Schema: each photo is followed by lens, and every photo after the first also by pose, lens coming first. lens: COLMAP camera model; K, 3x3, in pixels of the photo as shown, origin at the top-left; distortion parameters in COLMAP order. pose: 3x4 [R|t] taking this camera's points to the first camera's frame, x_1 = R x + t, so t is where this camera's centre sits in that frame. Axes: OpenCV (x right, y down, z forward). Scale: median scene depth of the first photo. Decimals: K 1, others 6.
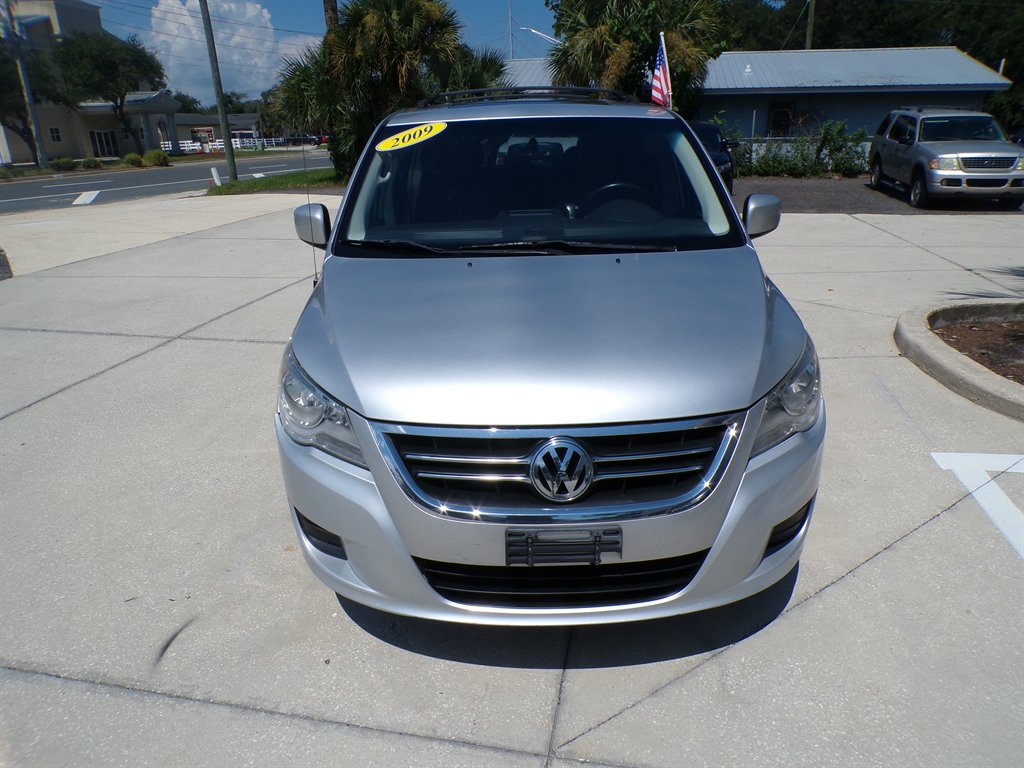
lens RADIAL K [[688.4, 0, 517.3], [0, 688.4, 381.2], [0, 0, 1]] dist [-0.051786, 0.027385]
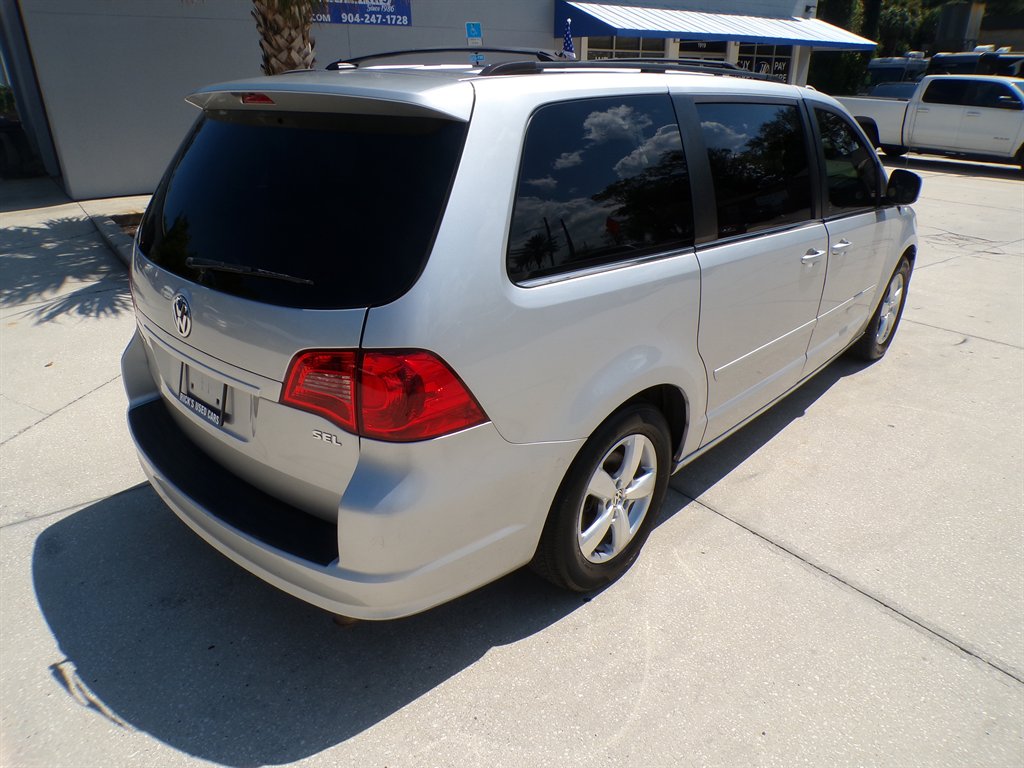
lens RADIAL K [[688.4, 0, 517.3], [0, 688.4, 381.2], [0, 0, 1]] dist [-0.051786, 0.027385]
pose [[-0.724178, -0.249214, 0.643008, -0.171170], [0.259501, 0.765404, 0.588911, -0.218769], [-0.638925, 0.593338, -0.489617, 0.576833]]
